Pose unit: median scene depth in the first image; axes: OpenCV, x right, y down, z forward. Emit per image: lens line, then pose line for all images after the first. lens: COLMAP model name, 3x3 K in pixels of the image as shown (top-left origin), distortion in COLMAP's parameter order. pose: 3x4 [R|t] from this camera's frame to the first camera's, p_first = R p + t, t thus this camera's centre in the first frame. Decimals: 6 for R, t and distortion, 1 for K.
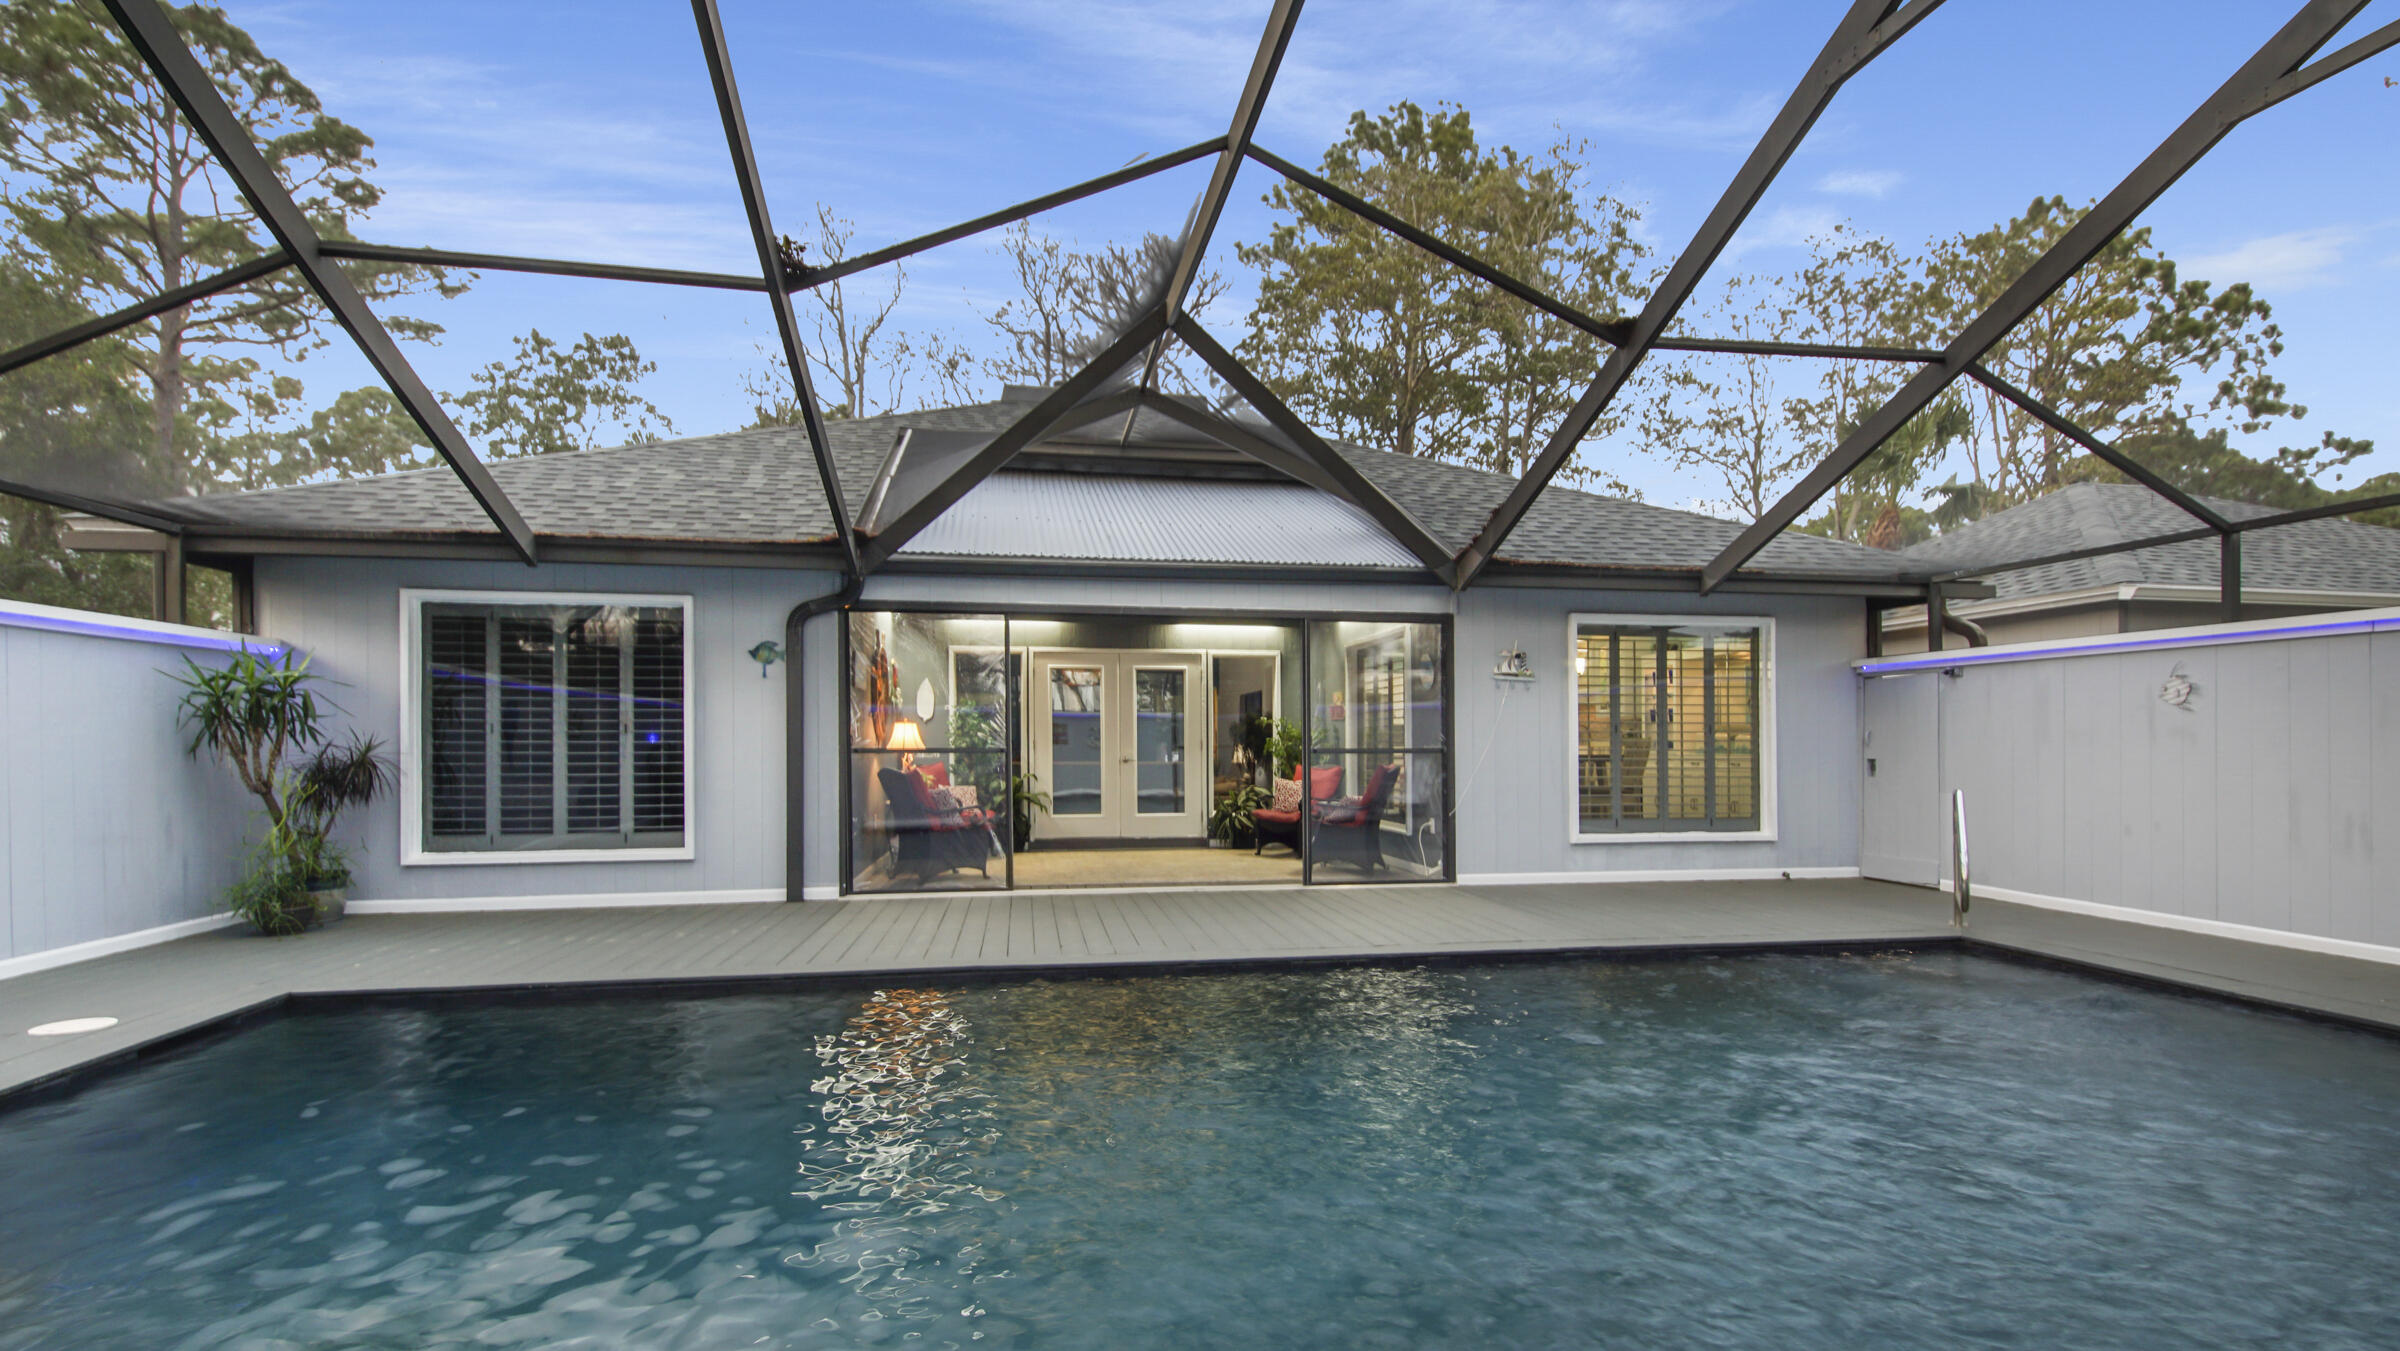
lens RADIAL K [[1088.2, 0, 1197.6], [0, 1088.2, 734.3], [0, 0, 1]] dist [0.036469, 0.000064]
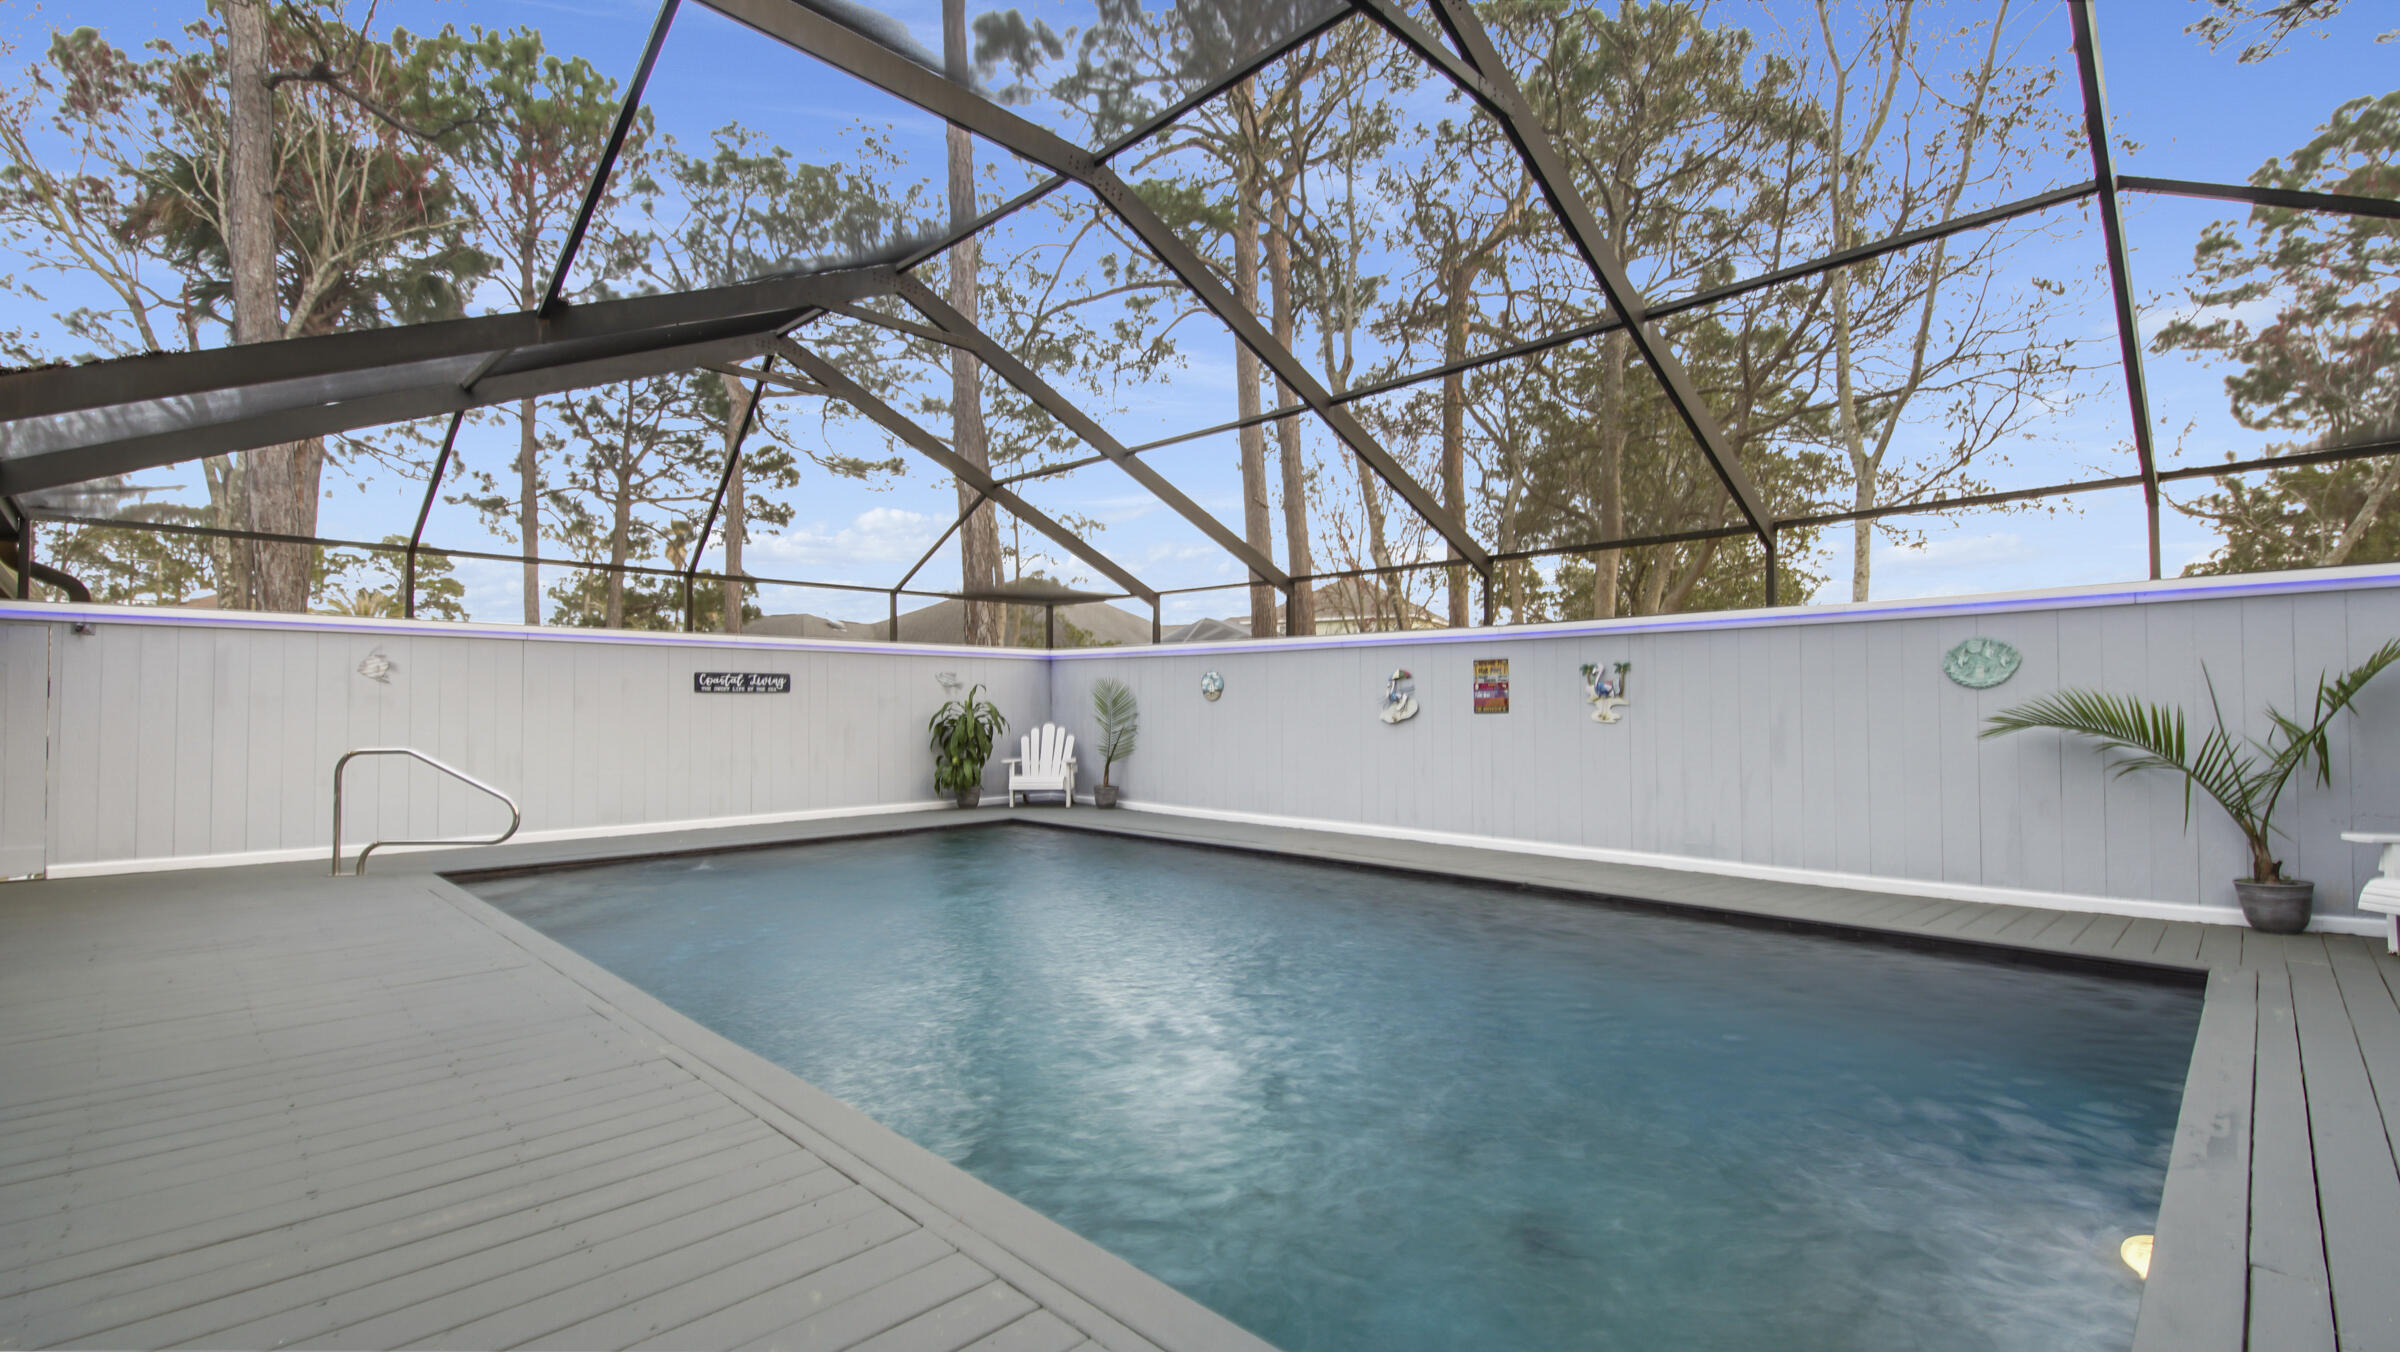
lens RADIAL K [[1047.1, 0, 1200.1], [0, 1047.1, 686.9], [0, 0, 1]] dist [0.033949, -0.020594]
pose [[-0.568471, 0.018131, 0.822504, -0.428888], [-0.004762, 0.999668, -0.025327, 0.006469], [-0.822690, -0.018314, -0.568196, 0.602745]]
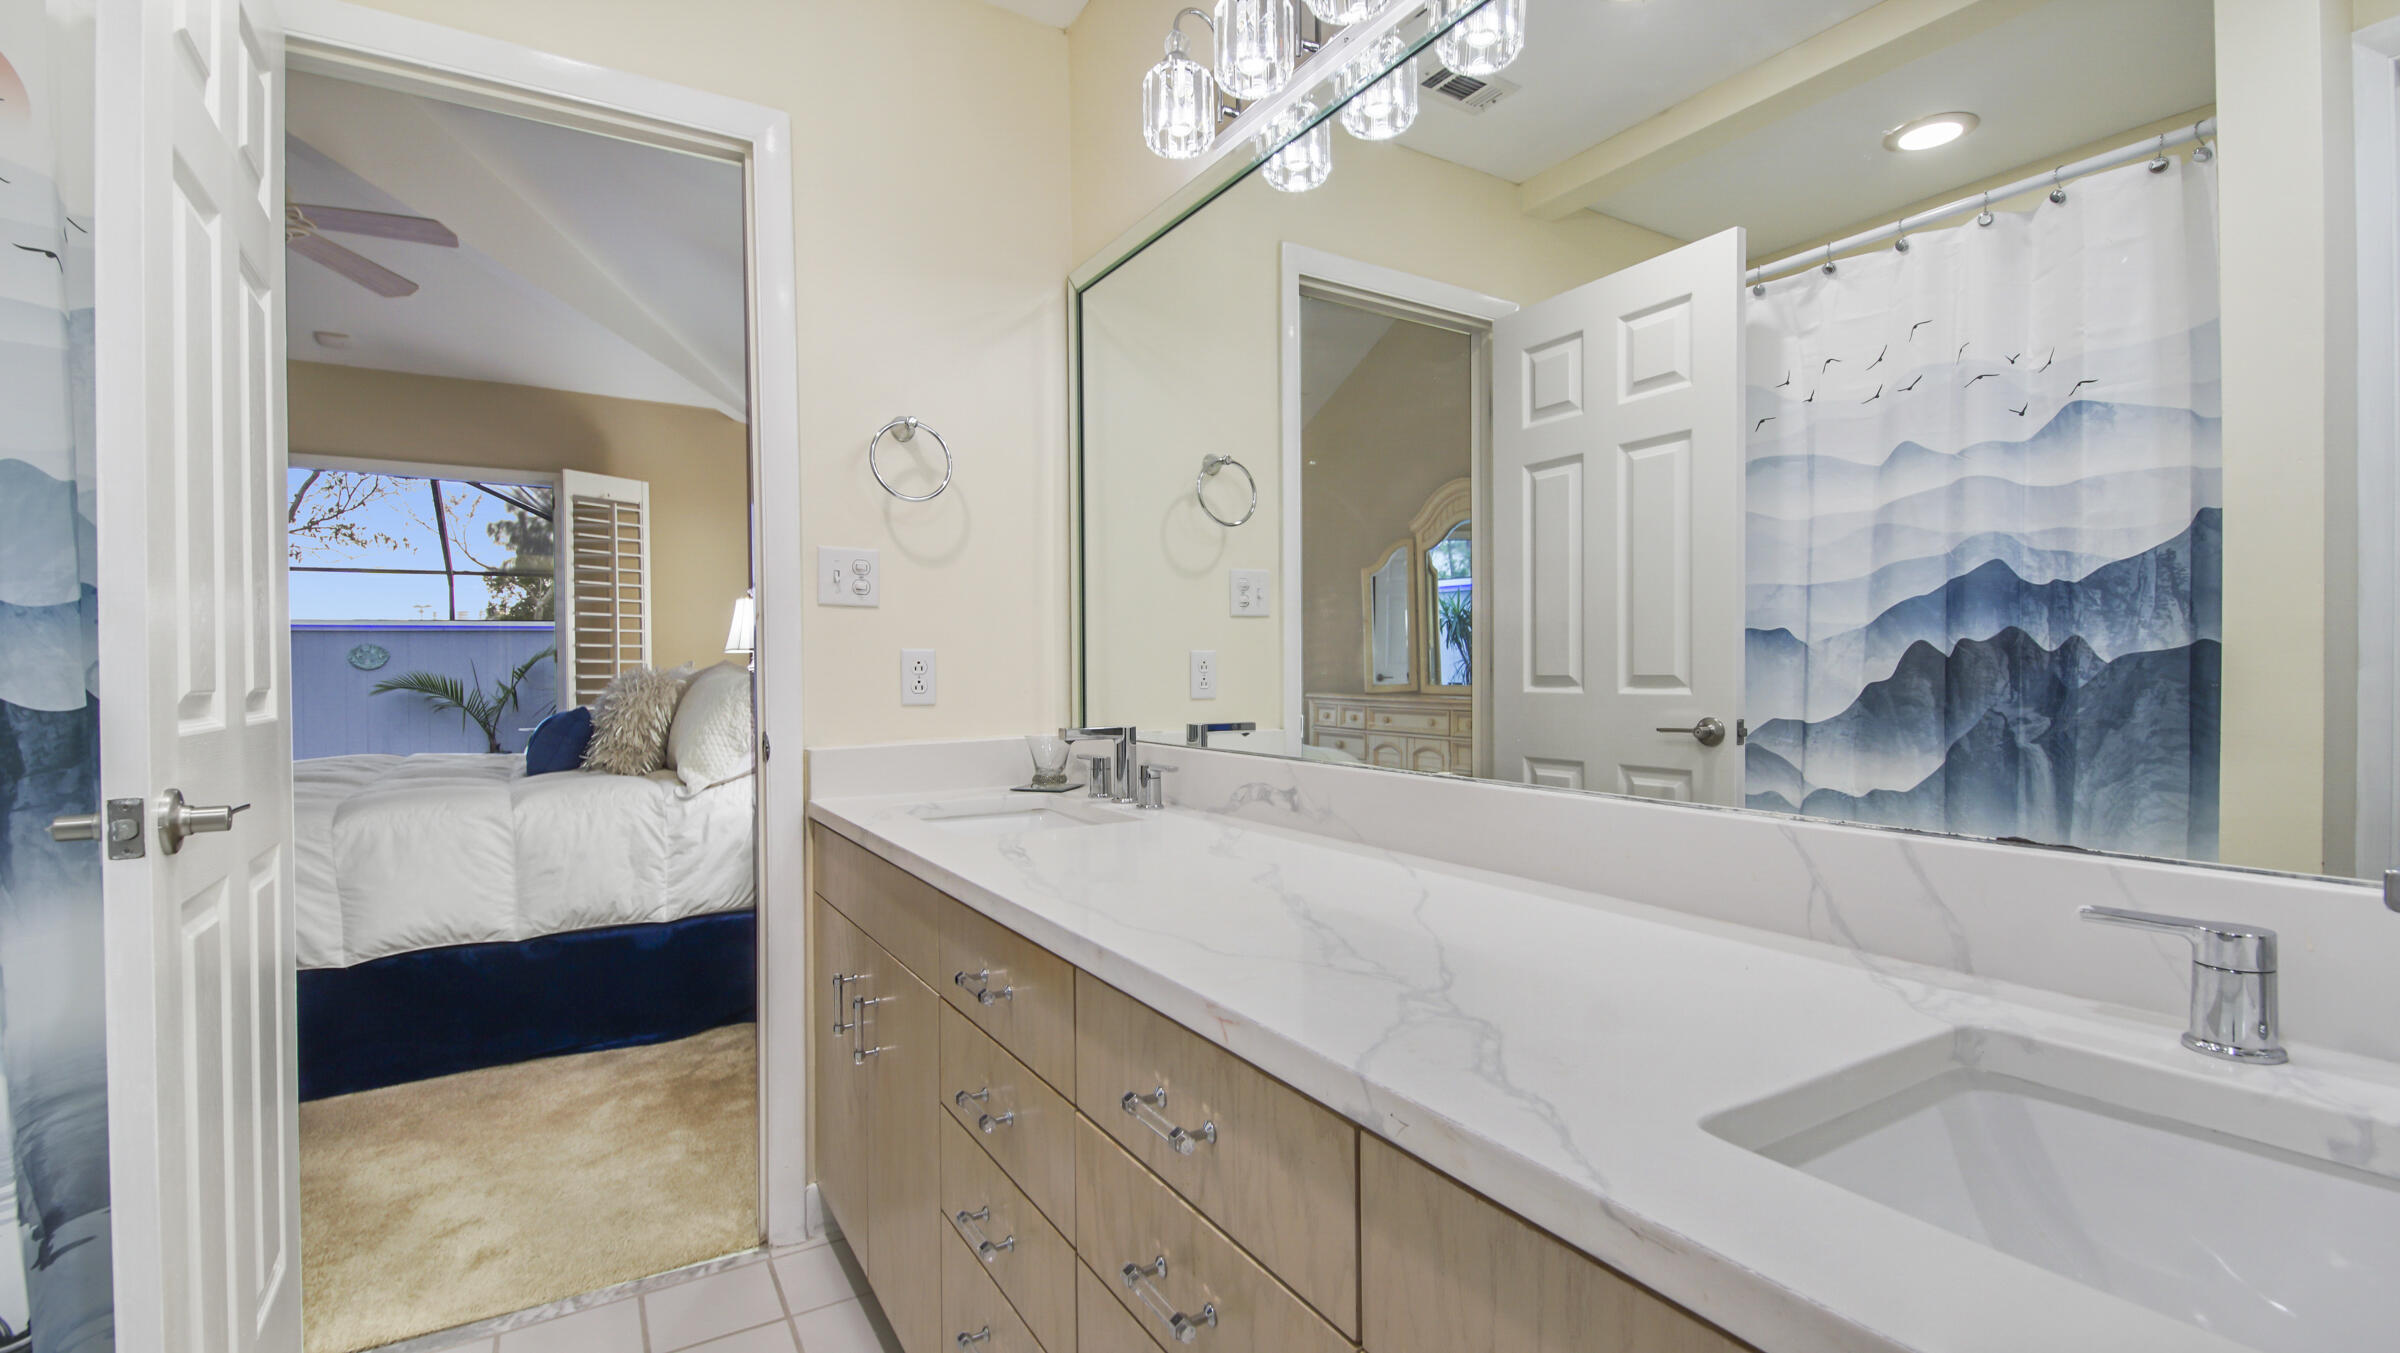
lens RADIAL K [[1047.1, 0, 1200.1], [0, 1047.1, 687.4], [0, 0, 1]] dist [0.033949, -0.020594]
pose [[-0.932749, 0.011636, -0.360339, -0.616165], [0.010493, 0.999932, 0.005129, 0.012408], [0.360374, 0.001003, -0.932807, 1.308509]]
